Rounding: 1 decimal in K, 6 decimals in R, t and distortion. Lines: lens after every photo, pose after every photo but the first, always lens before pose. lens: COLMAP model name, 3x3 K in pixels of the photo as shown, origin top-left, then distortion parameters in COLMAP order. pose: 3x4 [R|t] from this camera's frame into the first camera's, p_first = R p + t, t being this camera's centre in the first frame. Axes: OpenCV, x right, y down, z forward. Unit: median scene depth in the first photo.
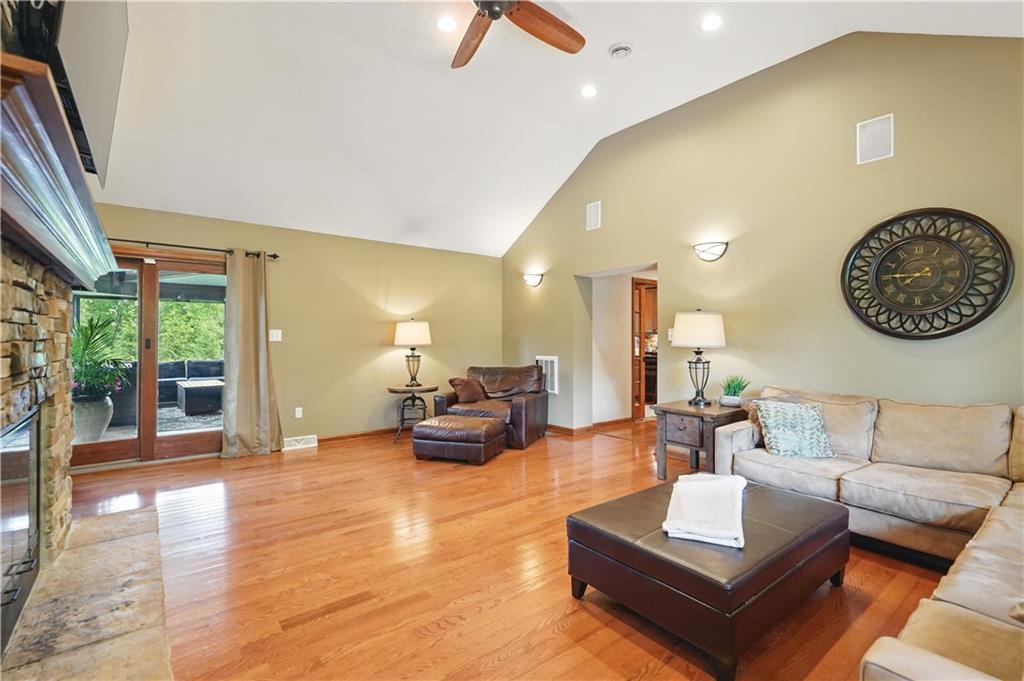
lens RADIAL K [[448.8, 0, 511.2], [0, 448.8, 339.1], [0, 0, 1]] dist [-0.004513, 0.000256]
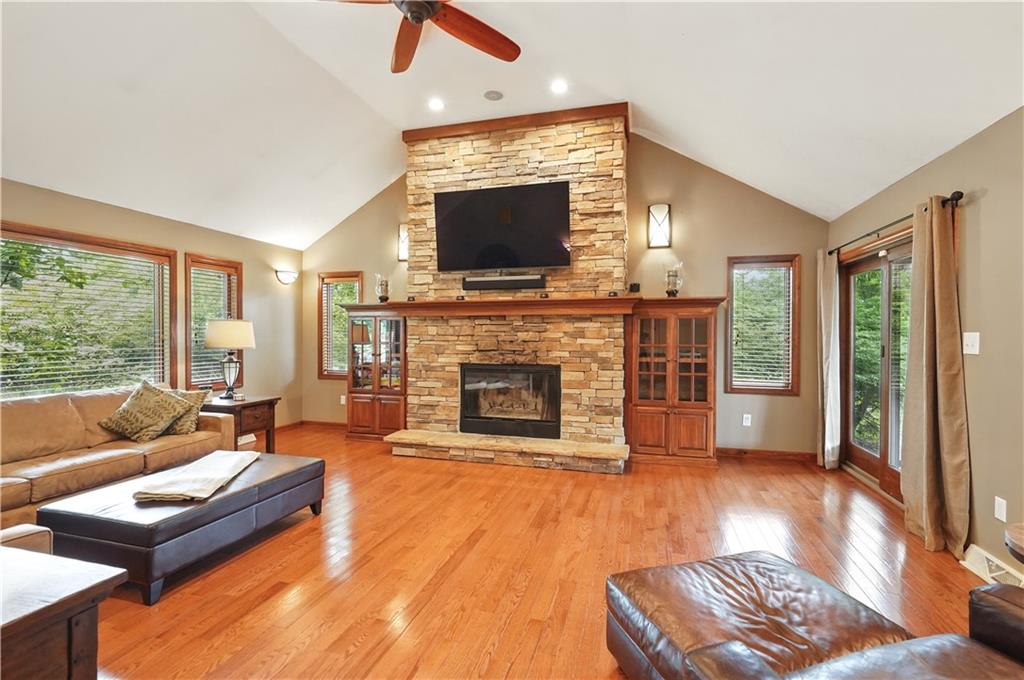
lens RADIAL K [[448.8, 0, 513.4], [0, 448.8, 336.6], [0, 0, 1]] dist [-0.004513, 0.000256]
pose [[-0.803727, 0.000147, -0.594998, 0.325246], [-0.002578, 0.999990, 0.003730, -0.024937], [0.594993, 0.004532, -0.803718, 1.610362]]
